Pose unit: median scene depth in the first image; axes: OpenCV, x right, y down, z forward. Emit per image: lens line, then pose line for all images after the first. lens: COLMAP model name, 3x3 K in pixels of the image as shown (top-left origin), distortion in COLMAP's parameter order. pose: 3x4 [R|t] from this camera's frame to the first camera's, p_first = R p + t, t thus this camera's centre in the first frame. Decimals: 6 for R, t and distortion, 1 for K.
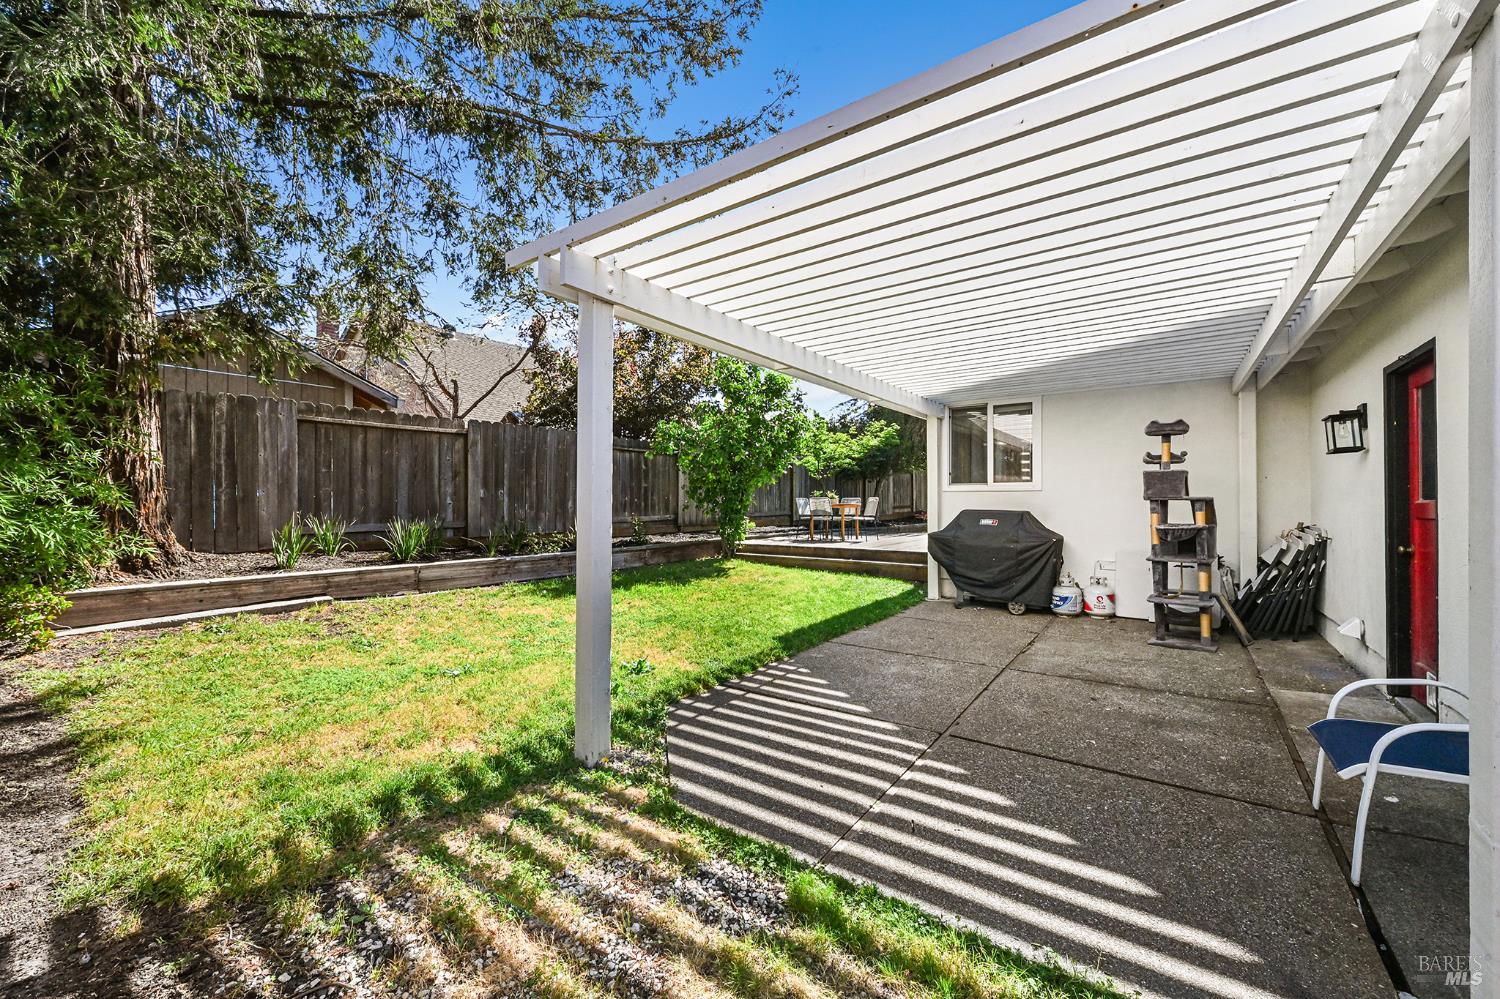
lens RADIAL K [[592.7, 0, 741.1], [0, 592.7, 497.4], [0, 0, 1]] dist [0.002837, 0.000446]
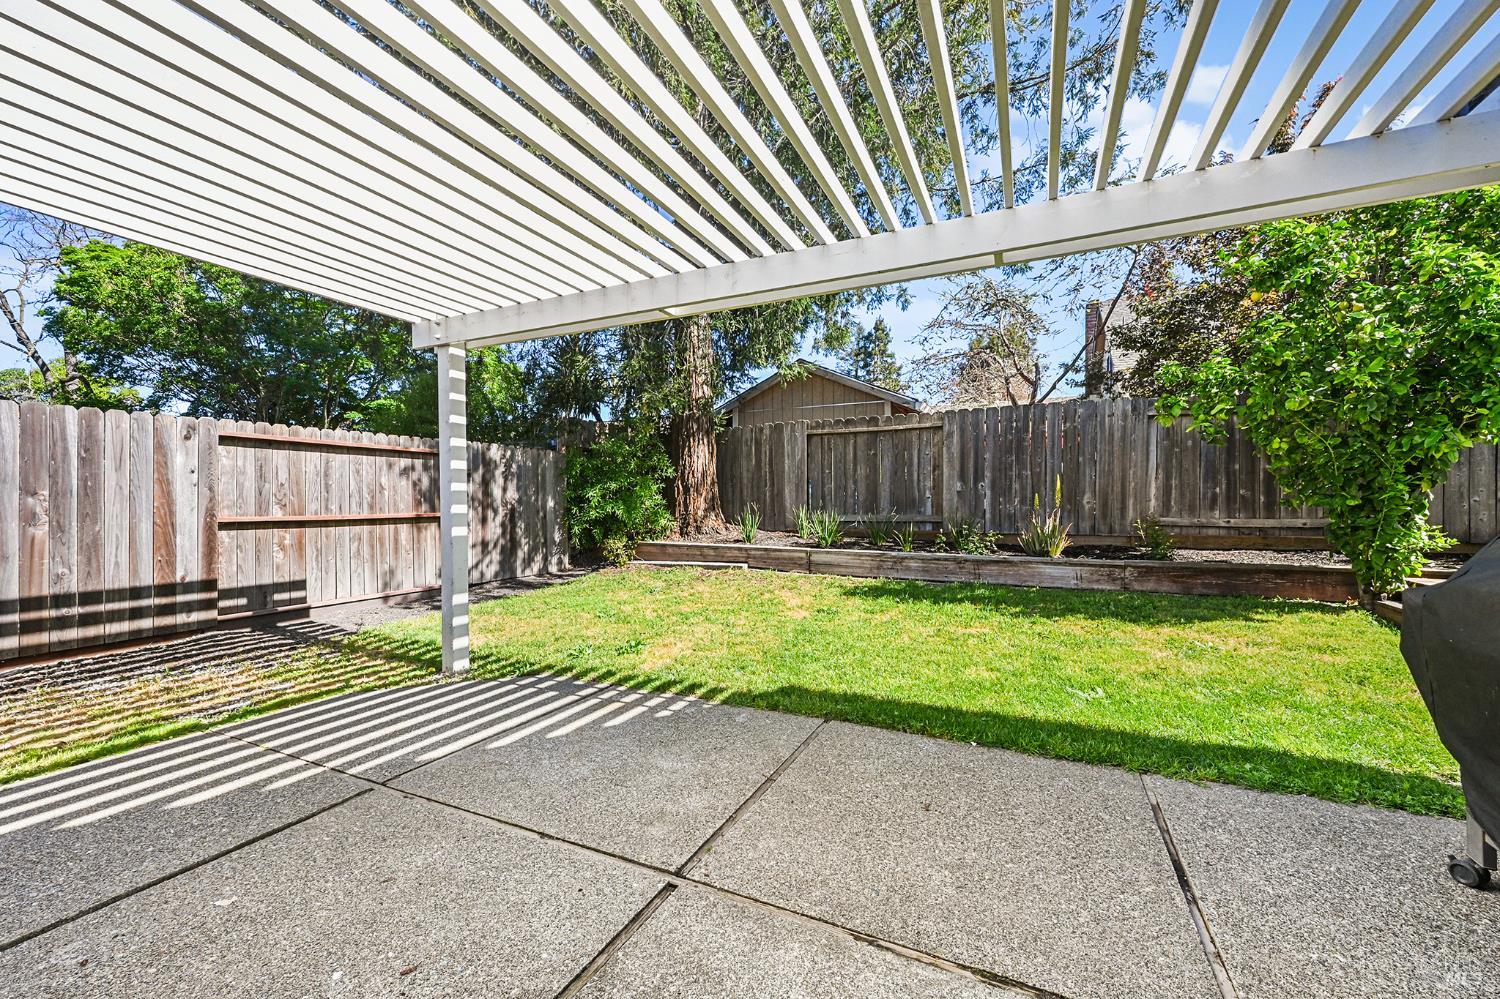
lens RADIAL K [[592.7, 0, 739.0], [0, 592.7, 510.1], [0, 0, 1]] dist [0.002837, 0.000446]
pose [[0.178157, 0.015741, -0.983876, 0.771226], [0.006000, 0.999836, 0.017082, 0.021260], [0.983984, -0.008947, 0.178033, 0.869177]]
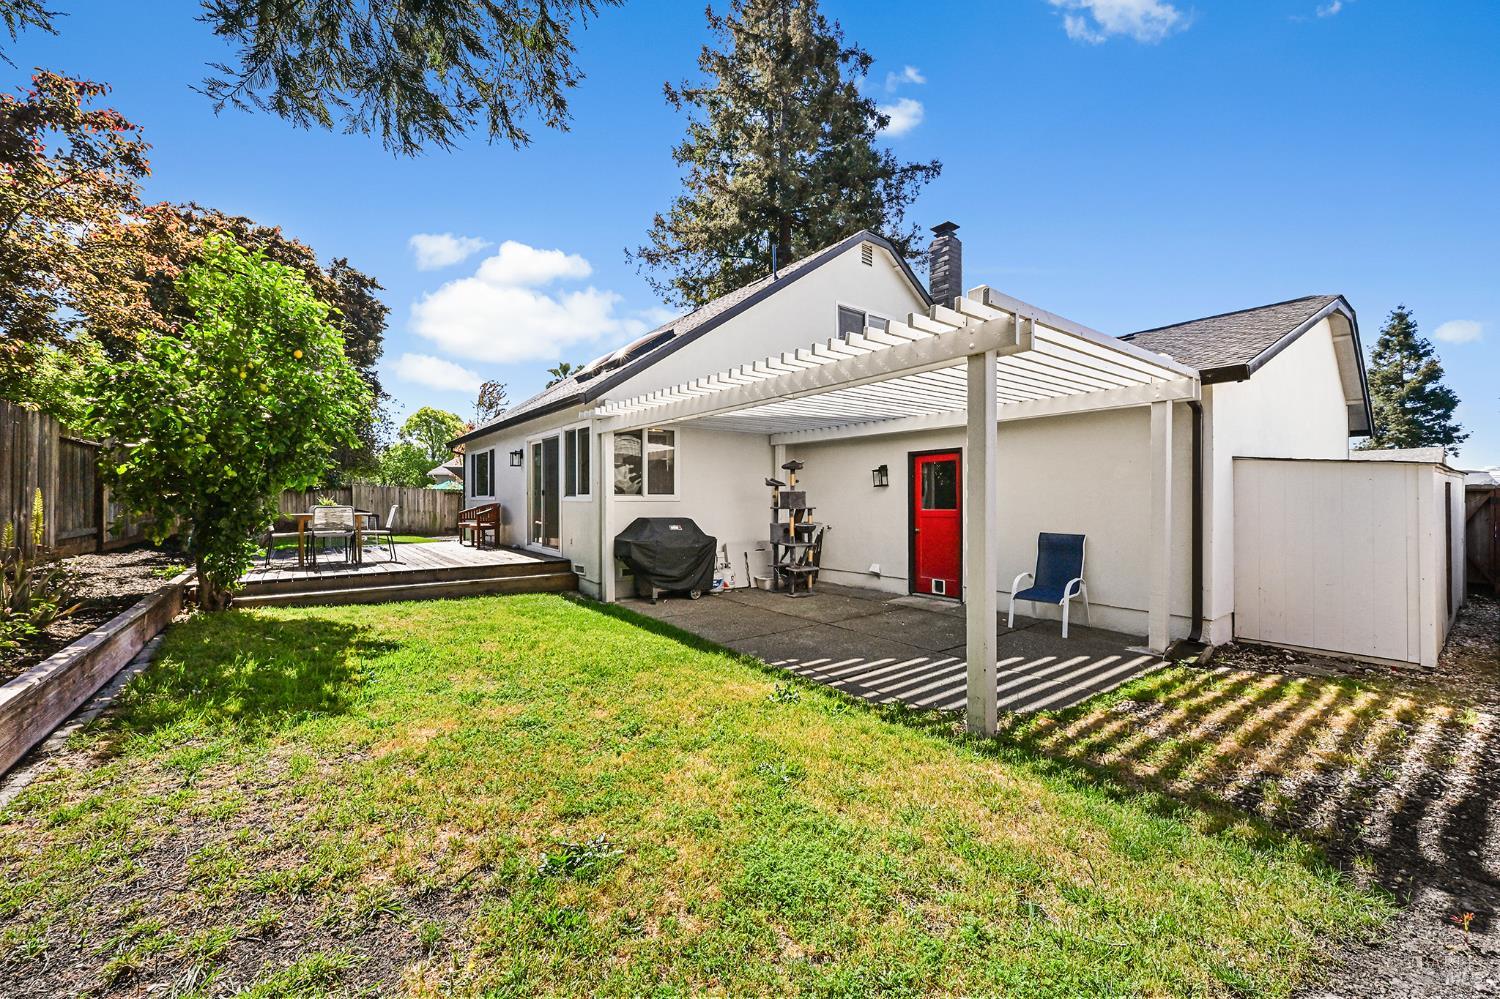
lens RADIAL K [[592.7, 0, 753.0], [0, 592.7, 498.1], [0, 0, 1]] dist [0.002837, 0.000446]
pose [[0.261203, 0.009236, 0.965240, -0.941218], [-0.010576, 0.999922, -0.006706, -0.016954], [-0.965226, -0.008457, 0.261281, 0.697382]]
